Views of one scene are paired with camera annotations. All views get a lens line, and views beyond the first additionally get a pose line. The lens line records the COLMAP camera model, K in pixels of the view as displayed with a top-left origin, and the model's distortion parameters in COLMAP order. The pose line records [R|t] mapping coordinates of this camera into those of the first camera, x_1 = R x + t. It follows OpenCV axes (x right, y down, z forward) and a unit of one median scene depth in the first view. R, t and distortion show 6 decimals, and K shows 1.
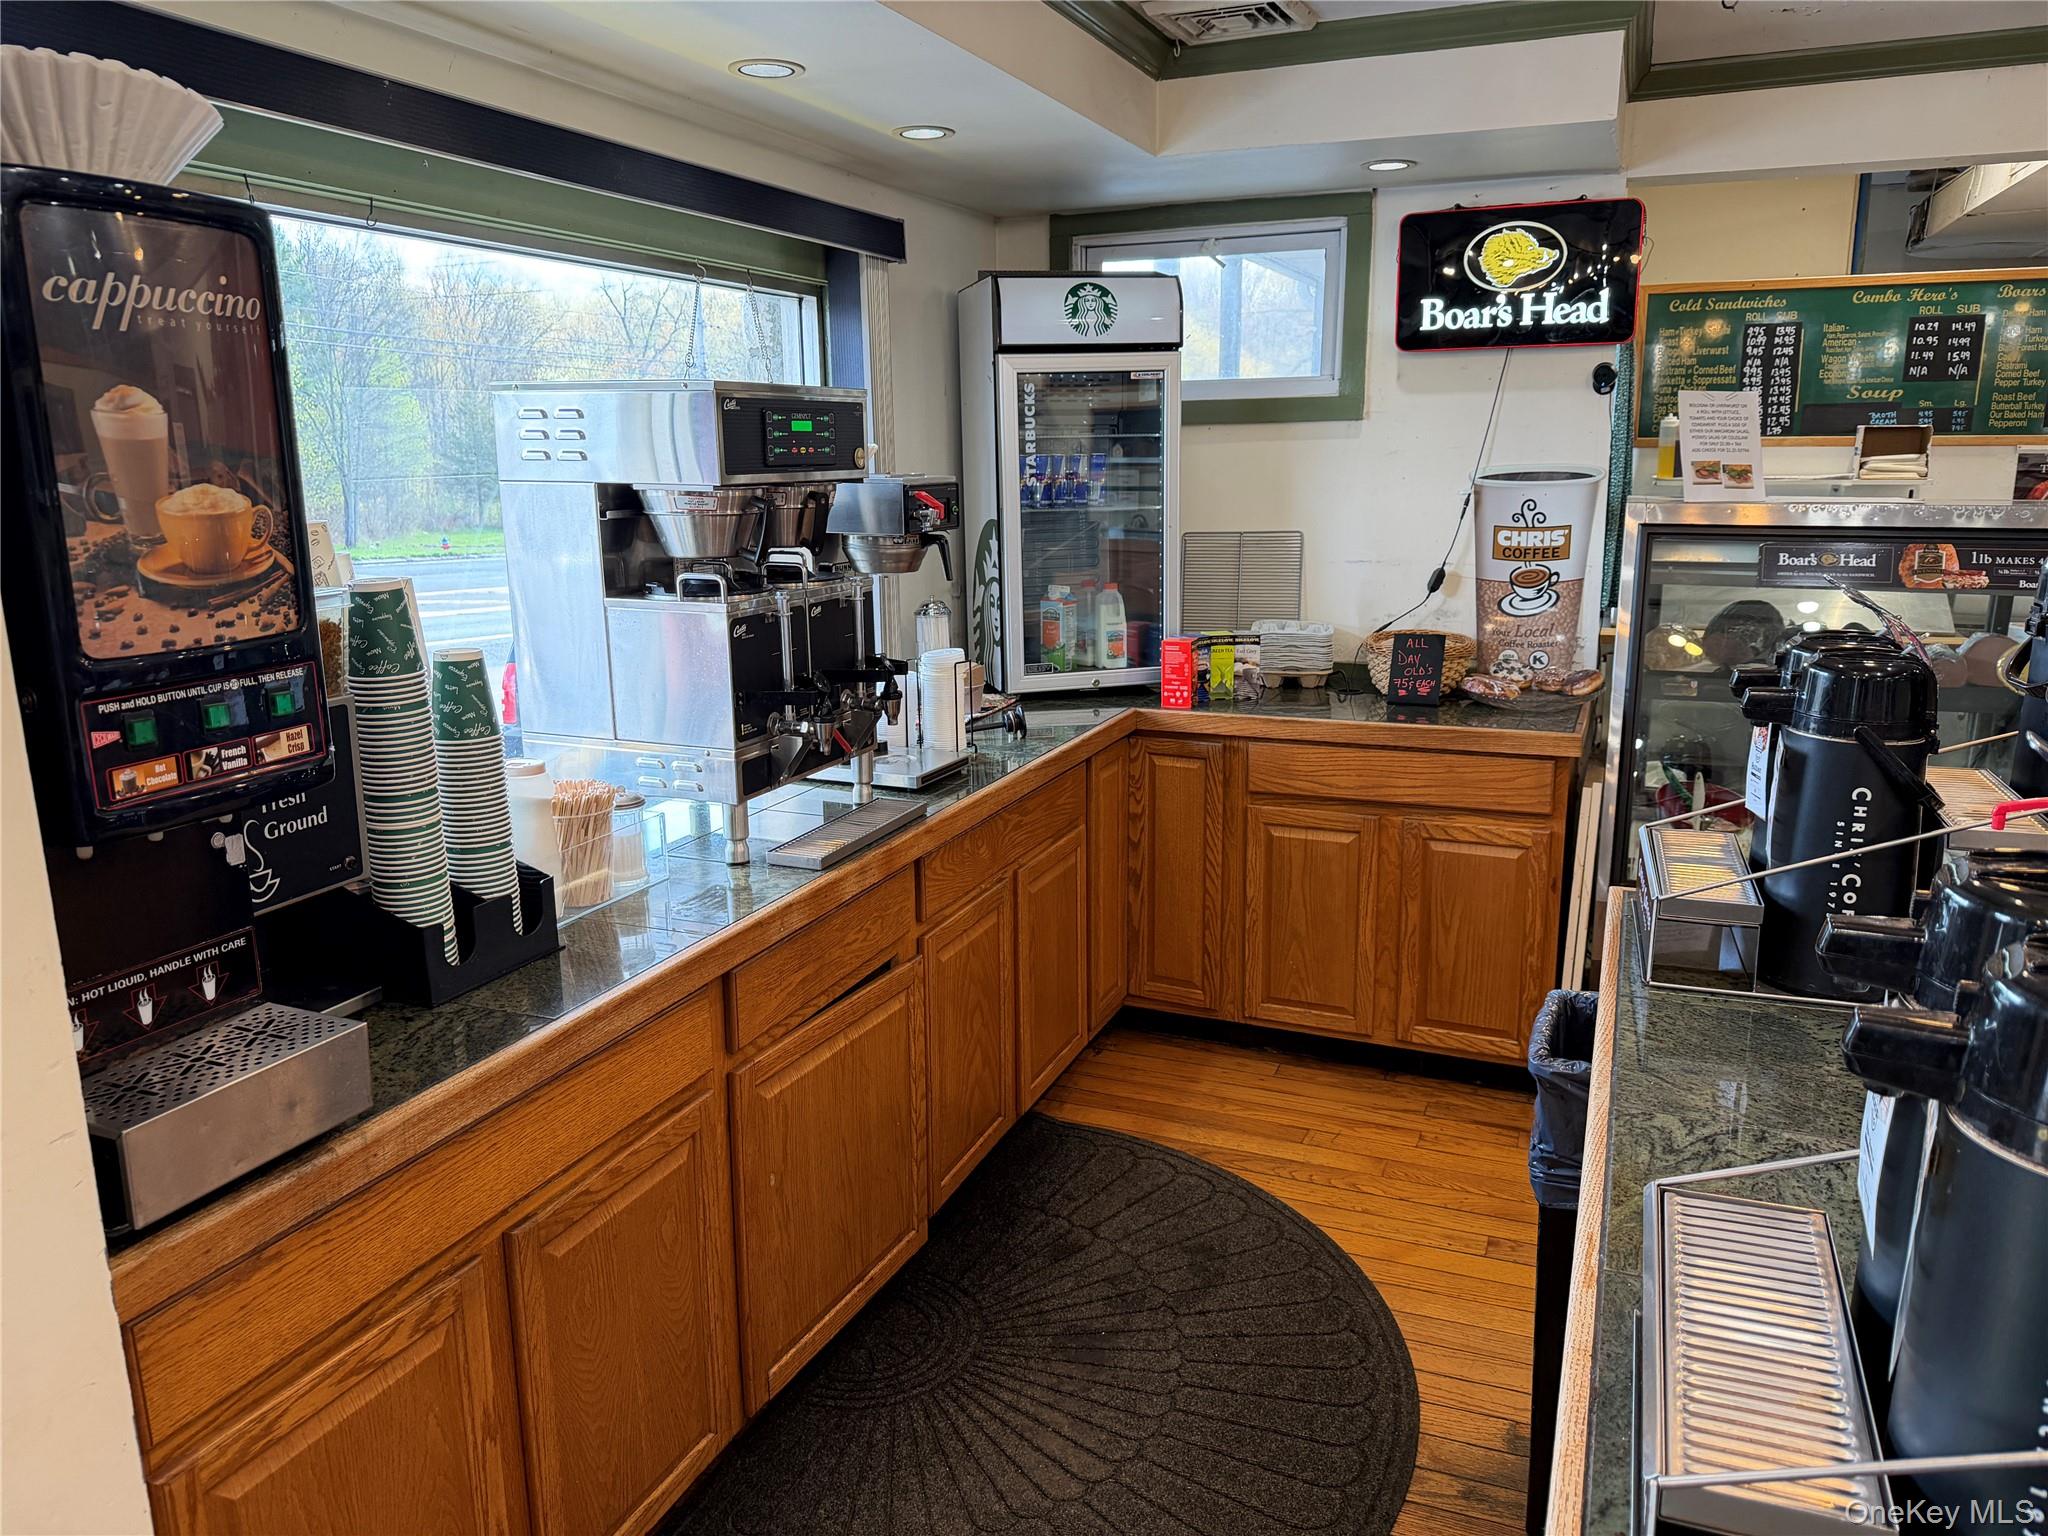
lens RADIAL K [[1430.8, 0, 1024.0], [0, 1430.8, 768.0], [0, 0, 1]] dist [0.113898, -0.156587]
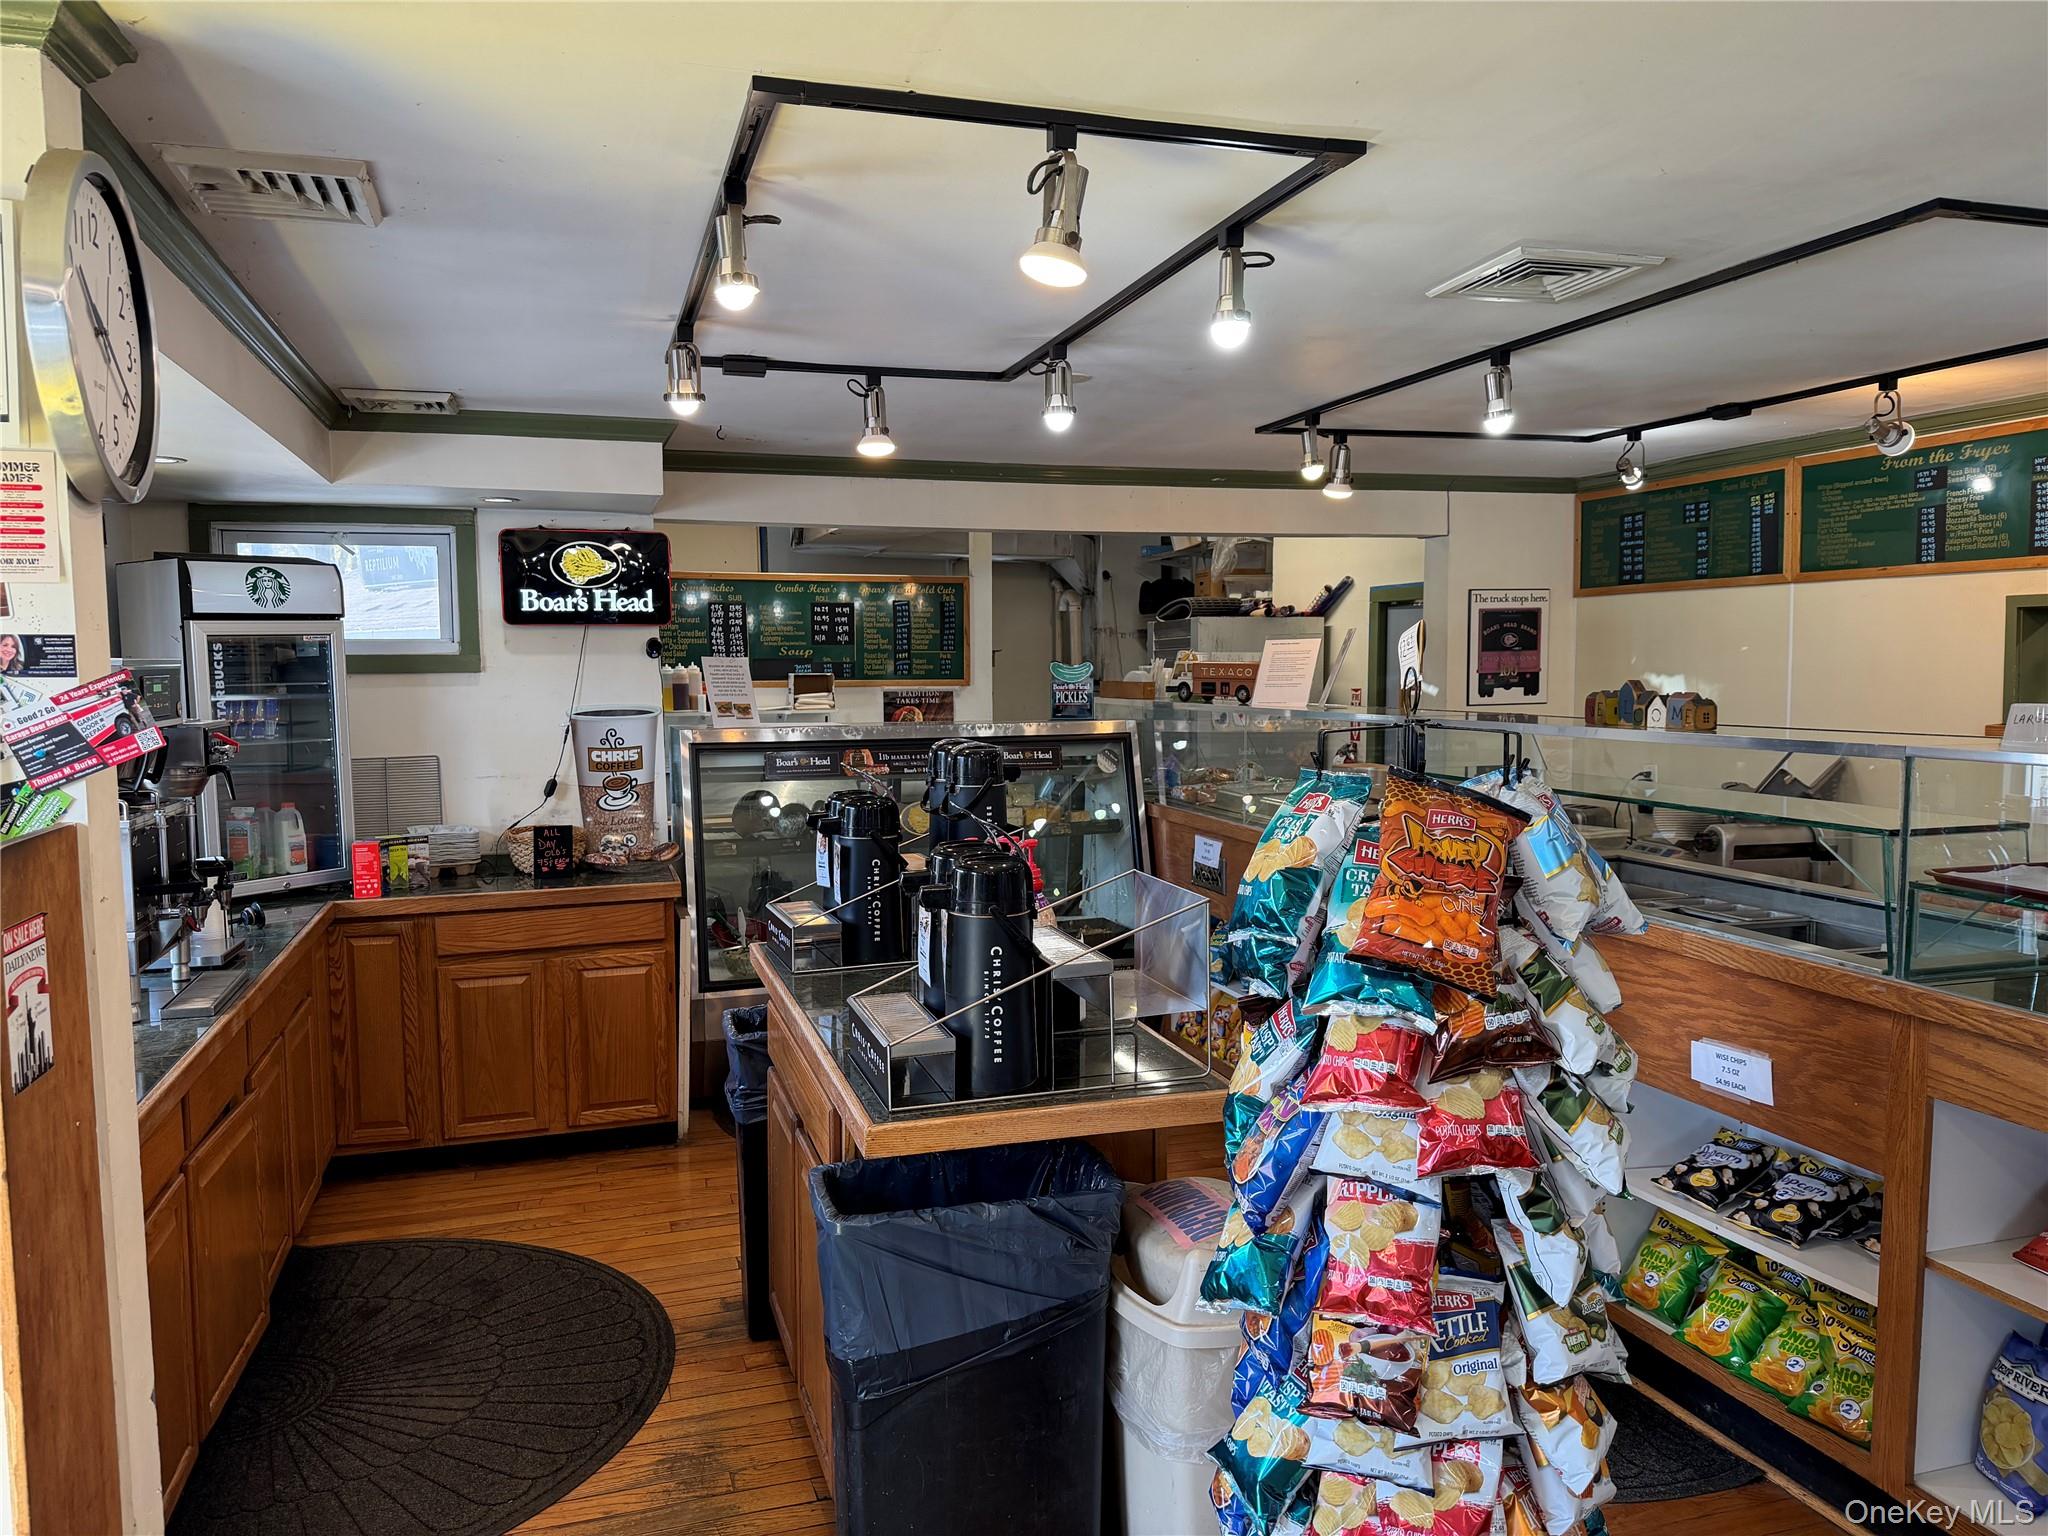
lens RADIAL K [[1430.8, 0, 1024.0], [0, 1430.8, 768.0], [0, 0, 1]] dist [0.113898, -0.156587]
pose [[0.764117, -0.044006, 0.643575, -0.265150], [0.141277, 0.984866, -0.100396, 0.054167], [-0.629417, 0.167636, 0.758770, -0.333648]]
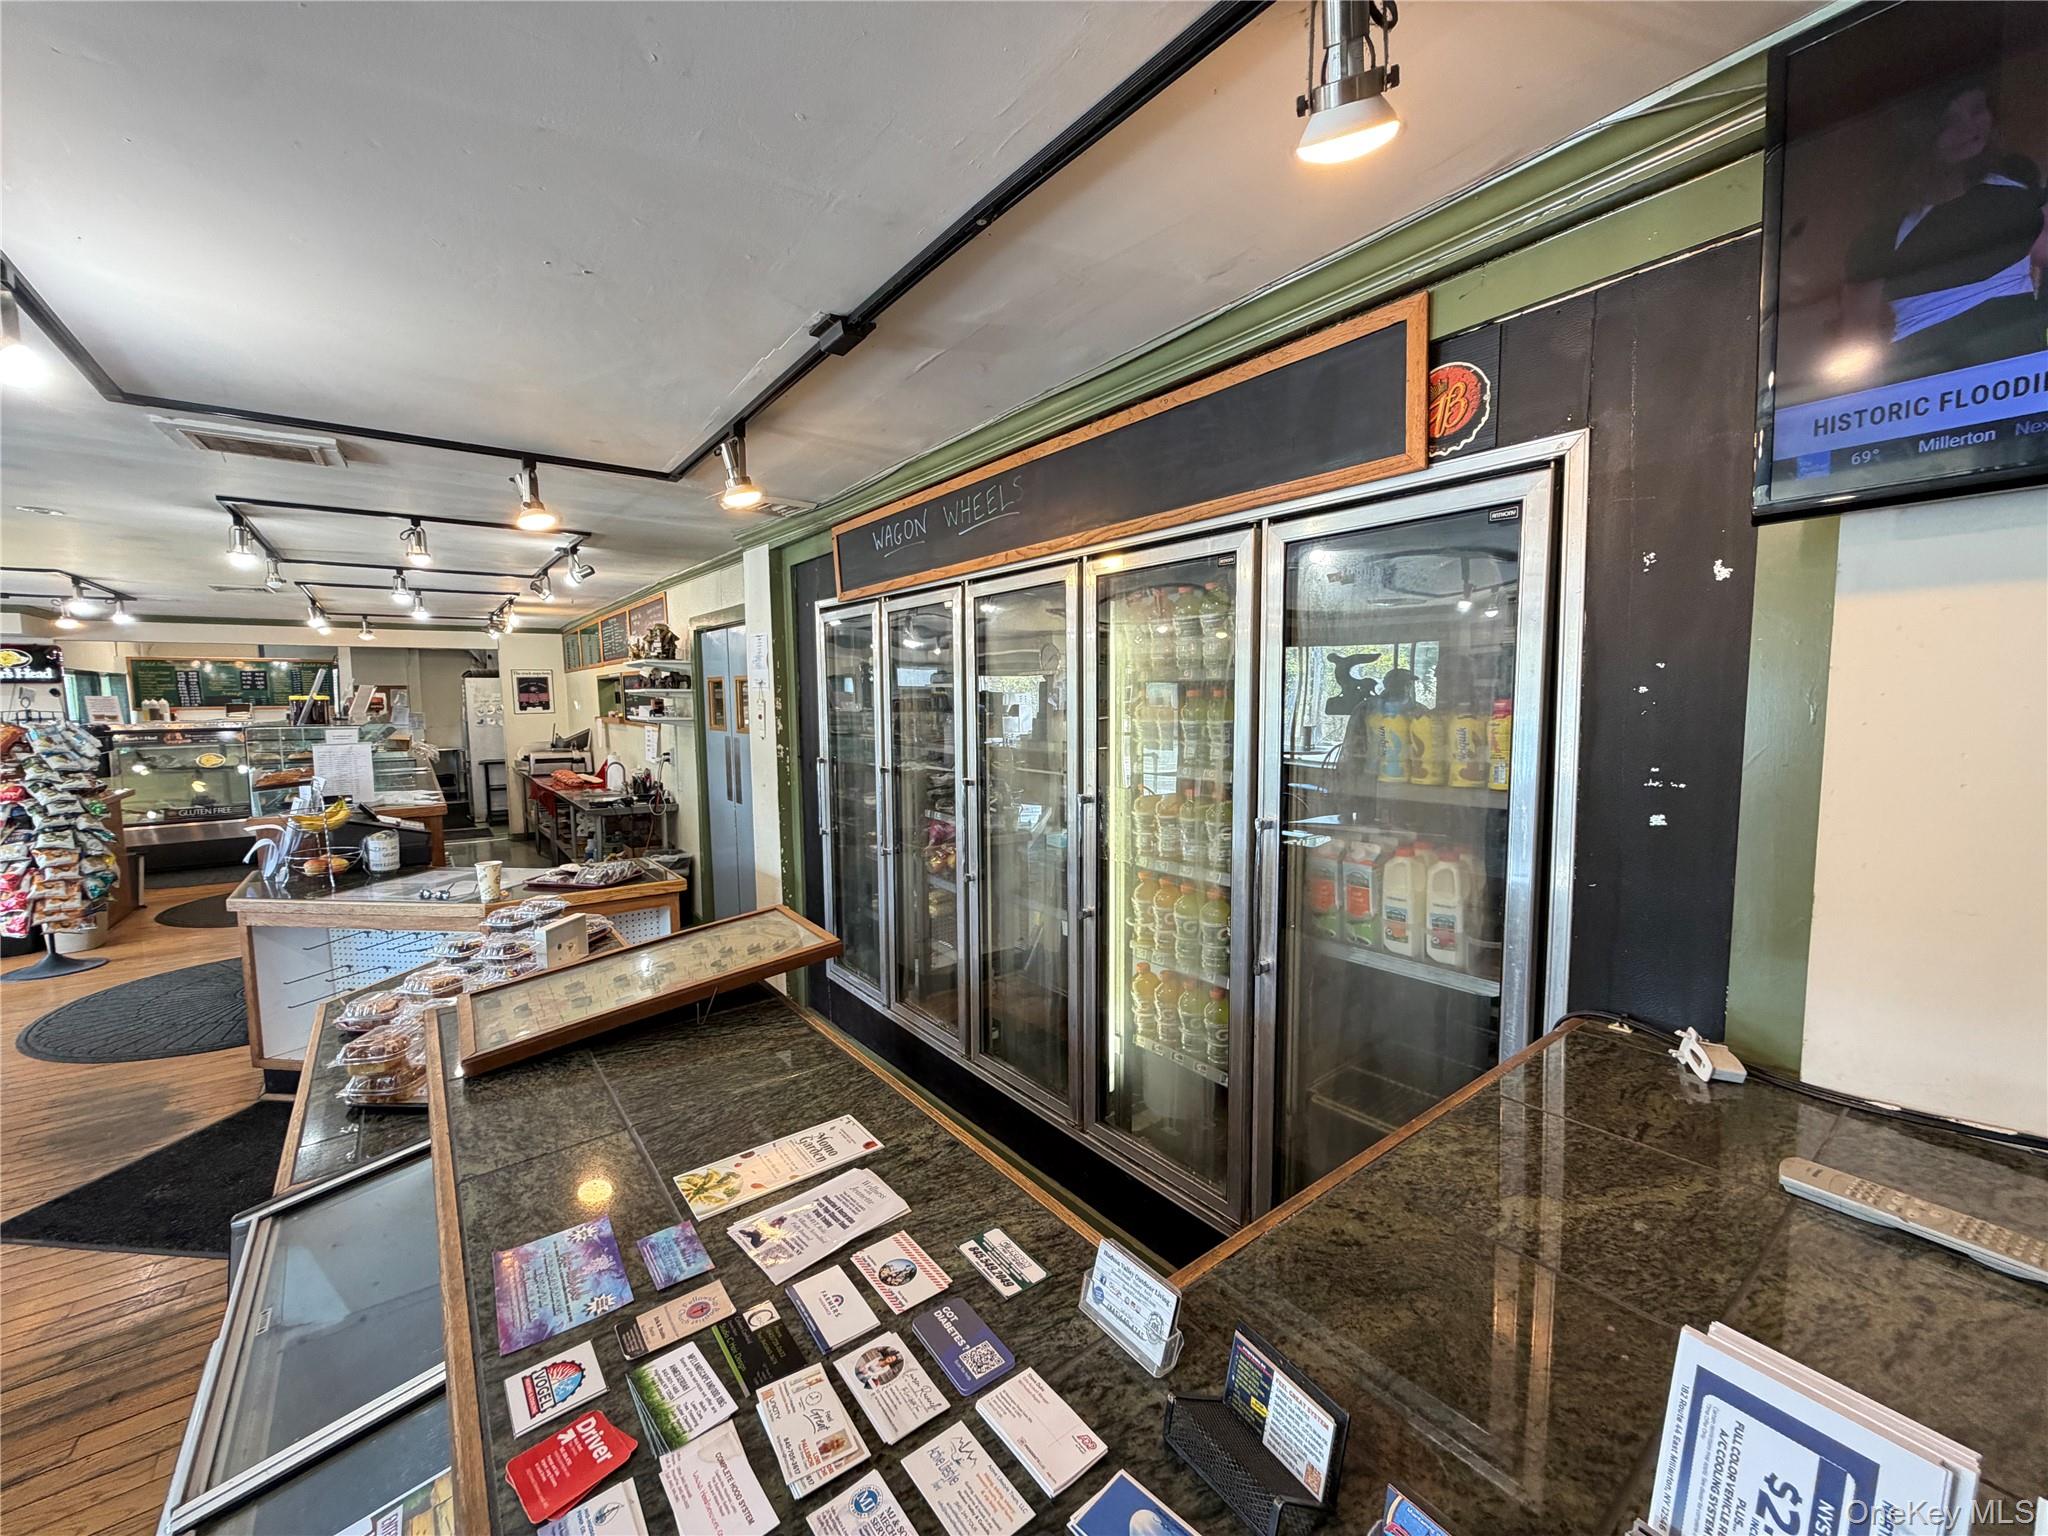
lens RADIAL K [[816.0, 0, 1024.0], [0, 816.0, 768.0], [0, 0, 1]] dist [-0.000693, 0.000146]
pose [[0.506707, -0.071860, 0.859118, -0.138231], [0.193935, 0.980480, -0.032371, 0.452877], [-0.840022, 0.183016, 0.510752, -2.038311]]
